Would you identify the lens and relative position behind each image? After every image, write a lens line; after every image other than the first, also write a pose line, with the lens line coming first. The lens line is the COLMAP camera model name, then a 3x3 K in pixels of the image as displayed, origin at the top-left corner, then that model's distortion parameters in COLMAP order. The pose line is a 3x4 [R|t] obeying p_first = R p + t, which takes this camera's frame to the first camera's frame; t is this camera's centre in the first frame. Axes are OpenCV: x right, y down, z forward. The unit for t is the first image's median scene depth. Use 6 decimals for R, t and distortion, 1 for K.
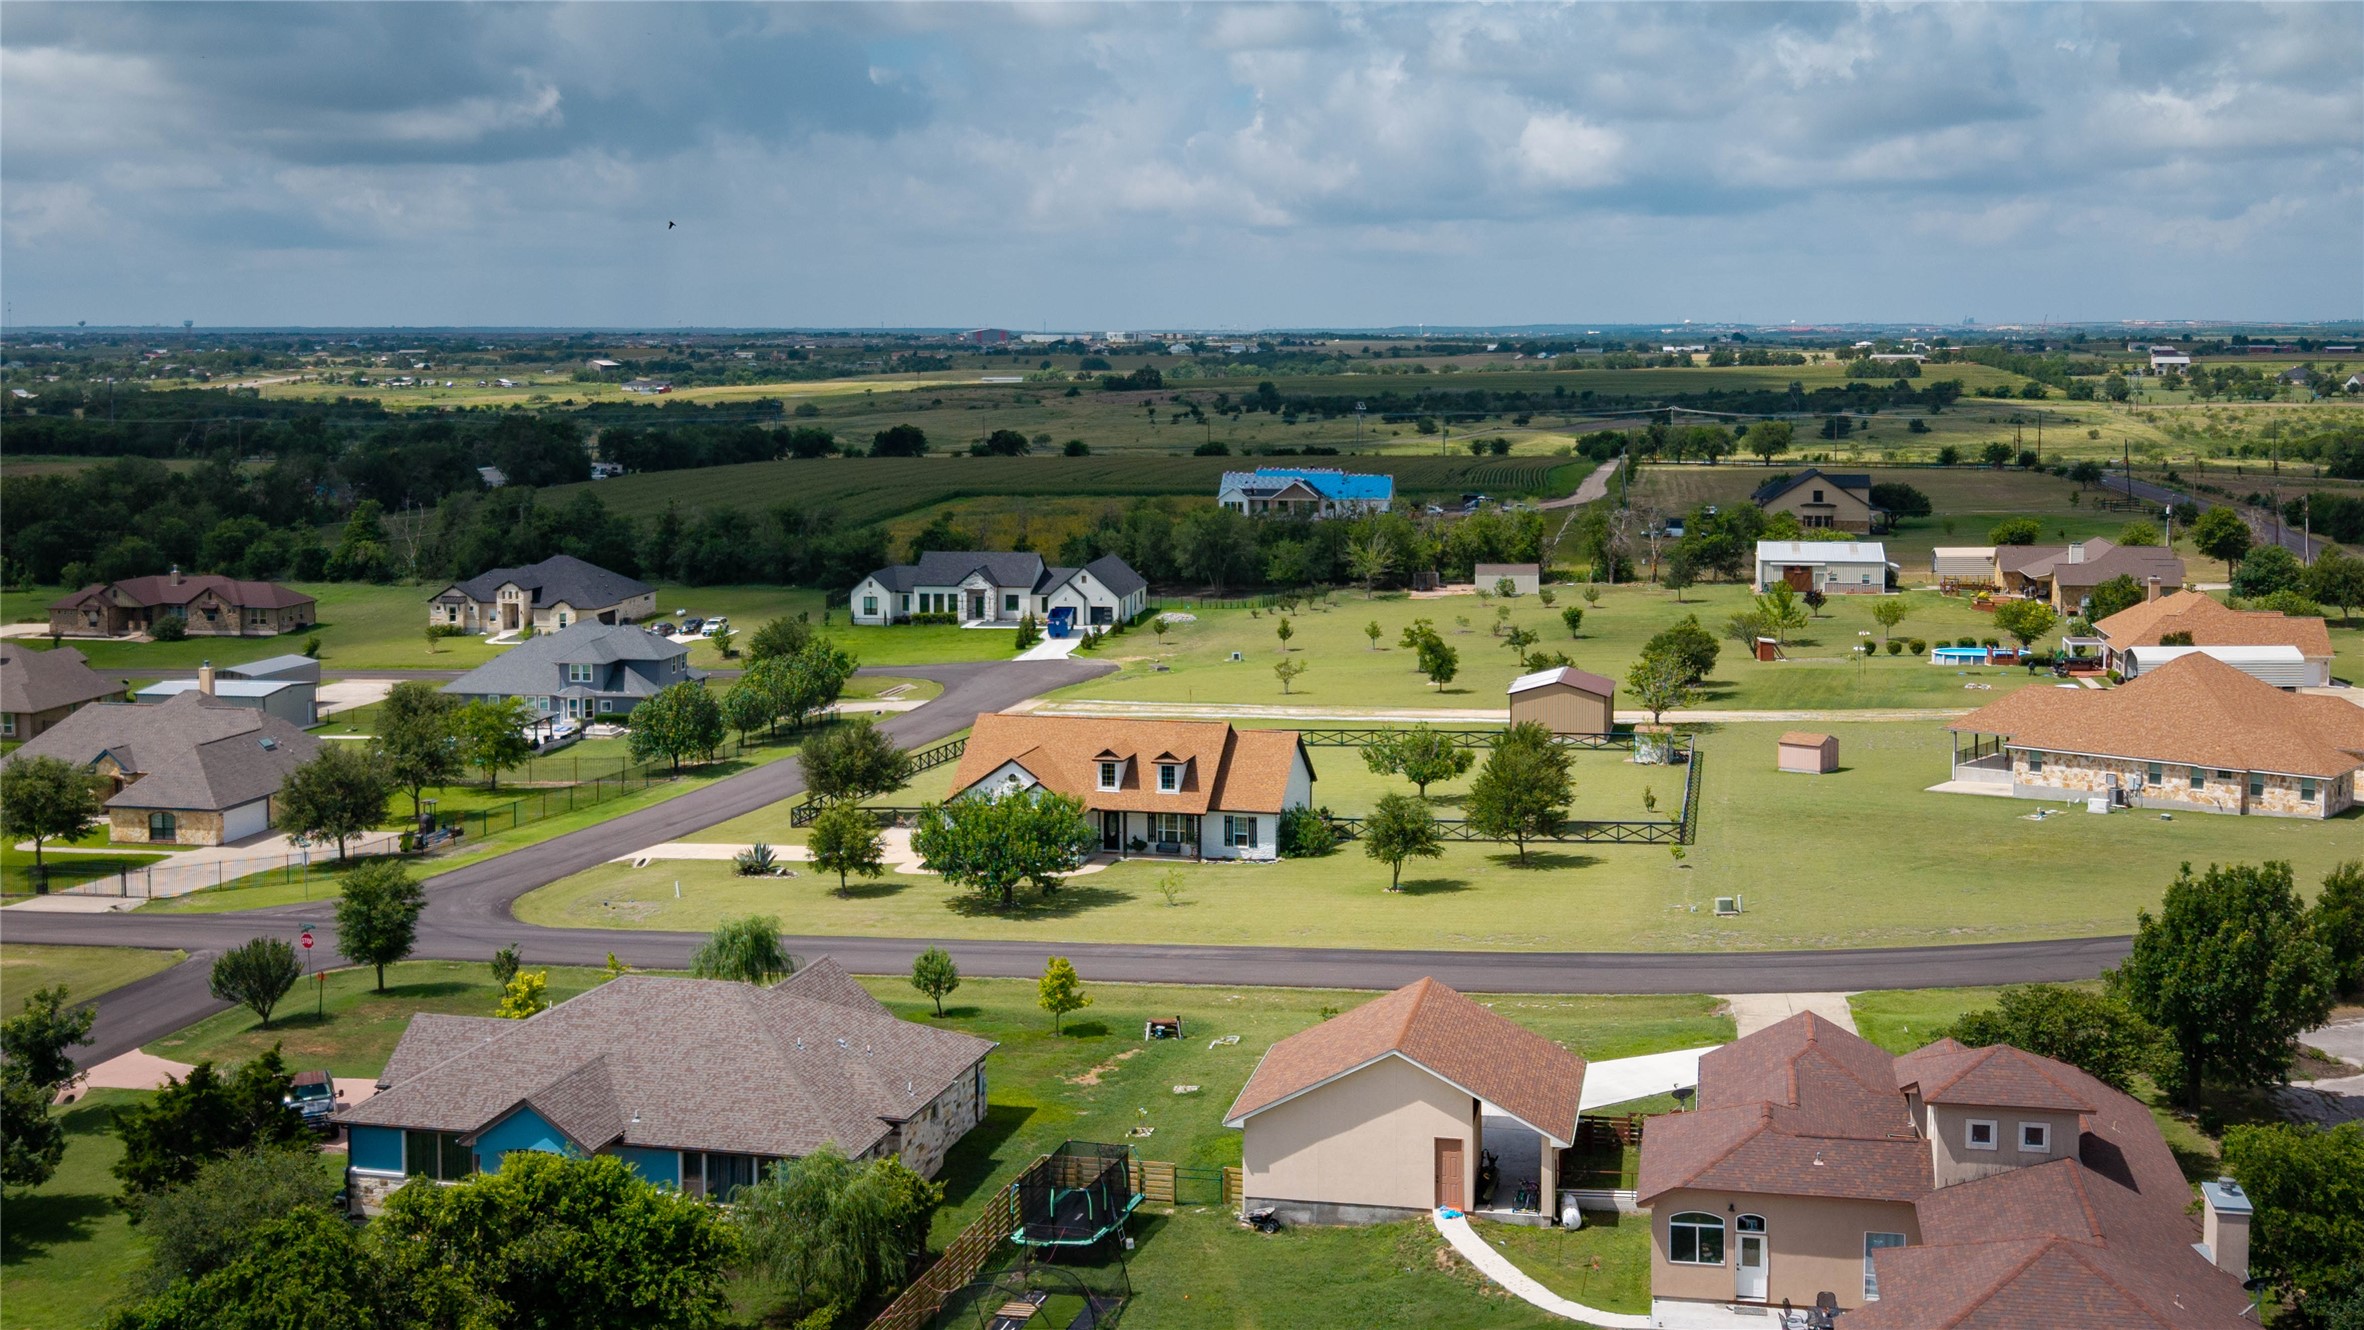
lens RADIAL K [[2775.0, 0, 1182.0], [0, 2775.0, 665.0], [0, 0, 1]] dist [0.073816, -0.019954]
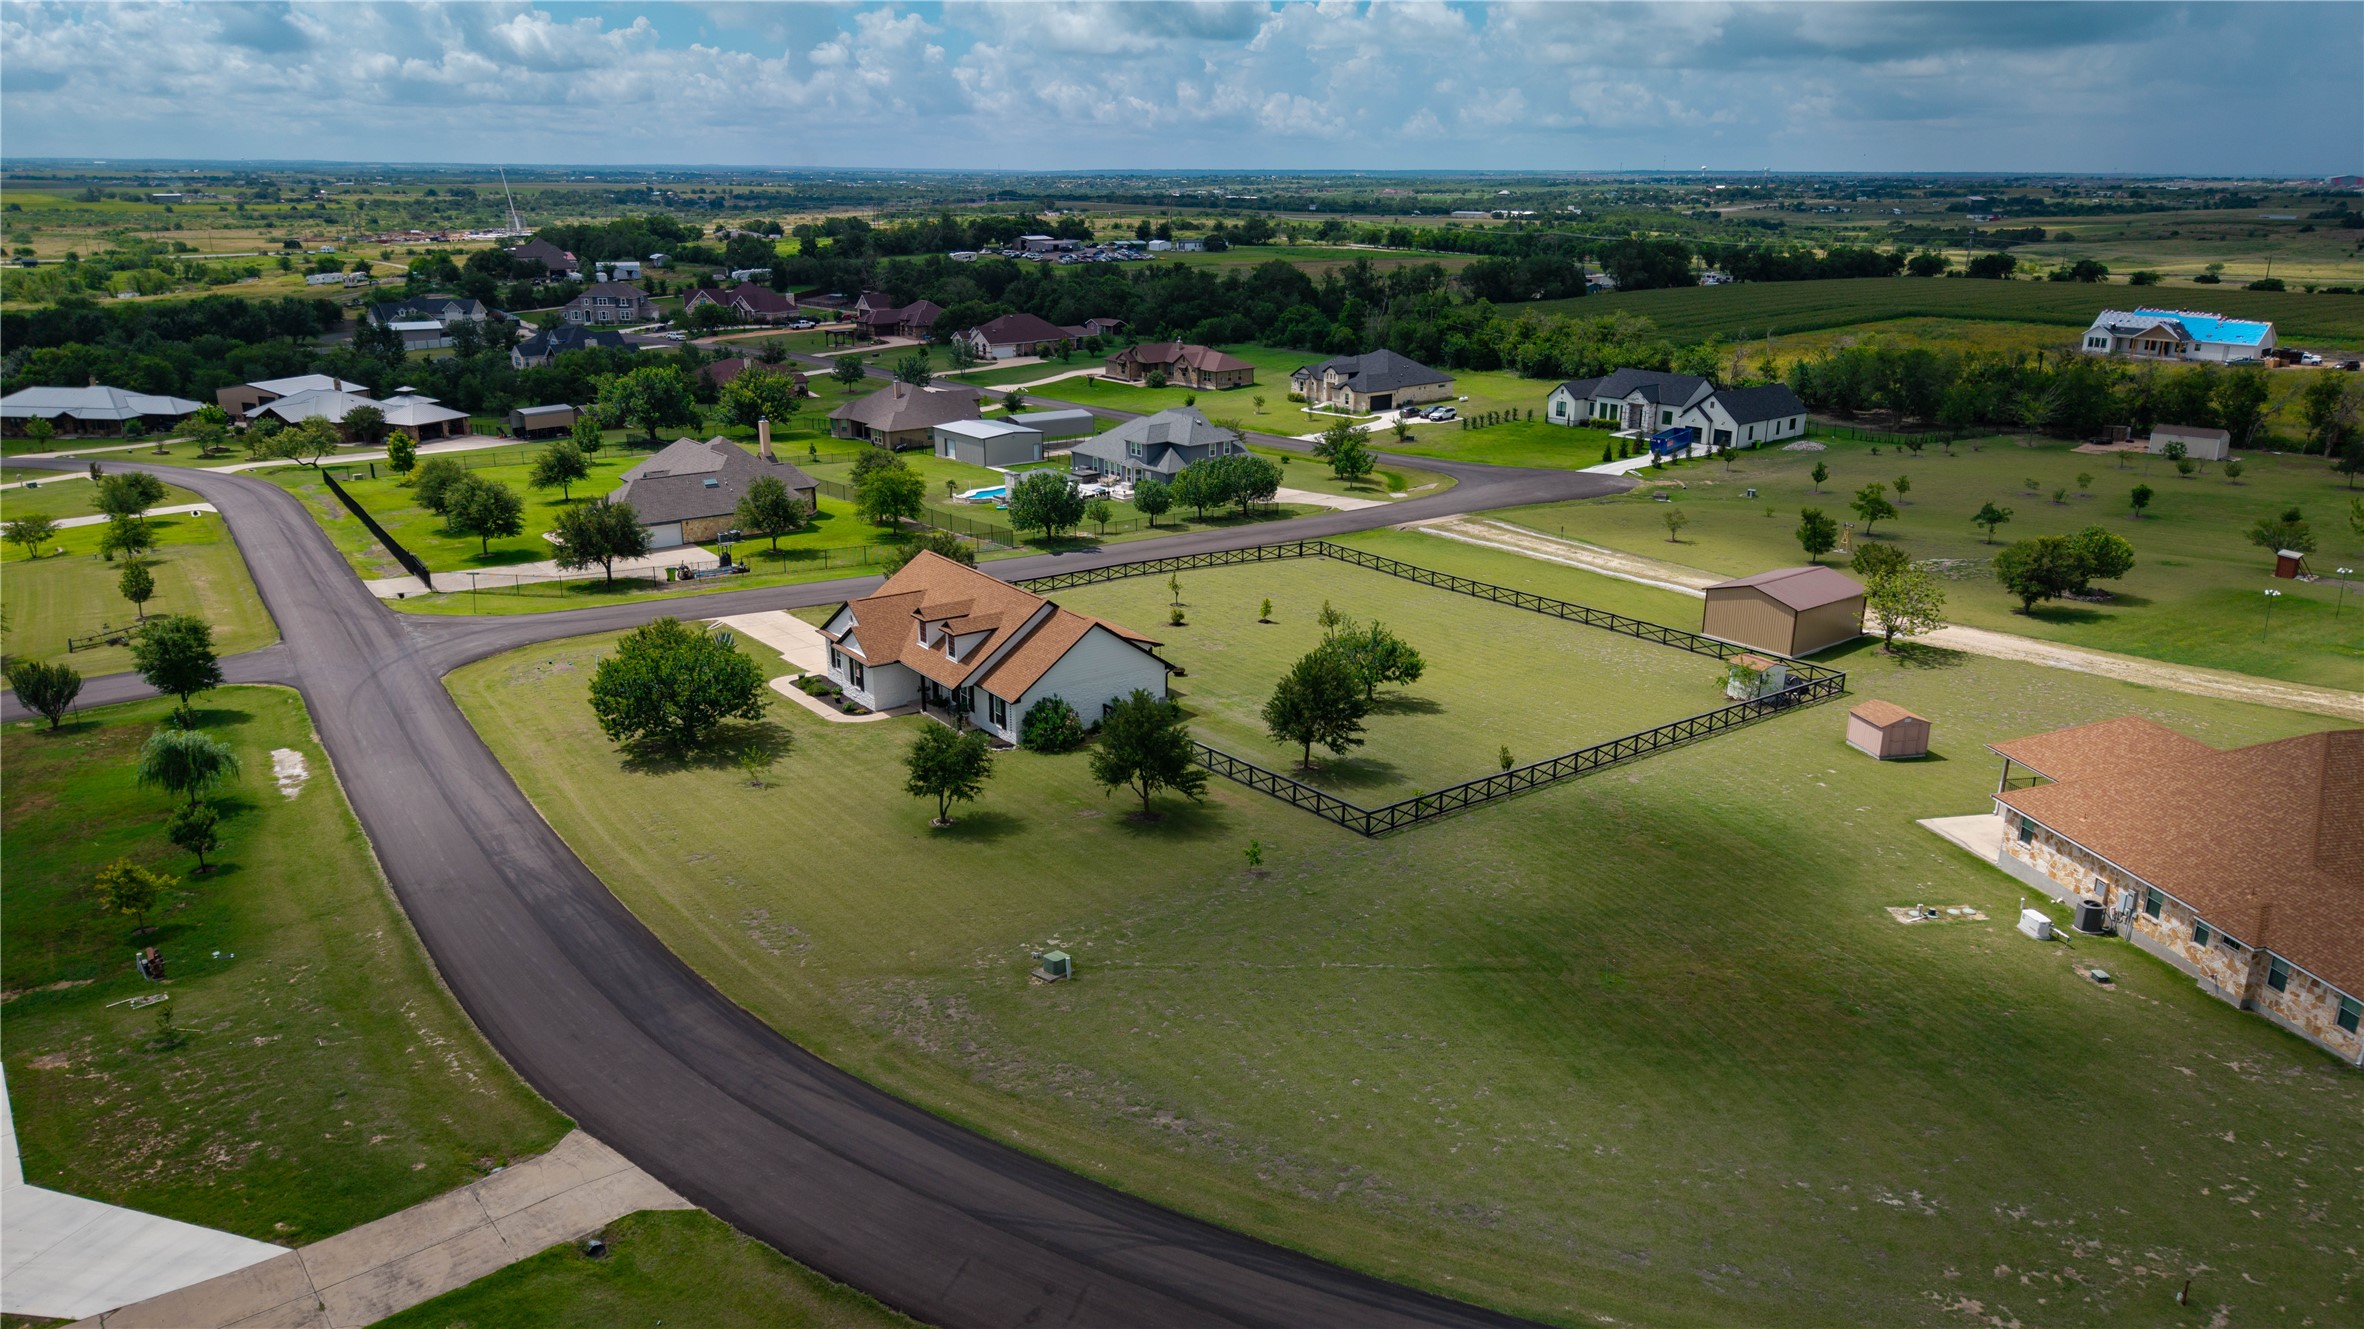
lens RADIAL K [[1570.6, 0, 1182.0], [0, 1570.6, 664.5], [0, 0, 1]] dist [0.022647, -0.002288]
pose [[0.757772, 0.201108, -0.620756, 0.249201], [-0.085285, 0.973685, 0.211337, -0.049086], [0.646922, -0.107204, 0.754983, 0.356051]]
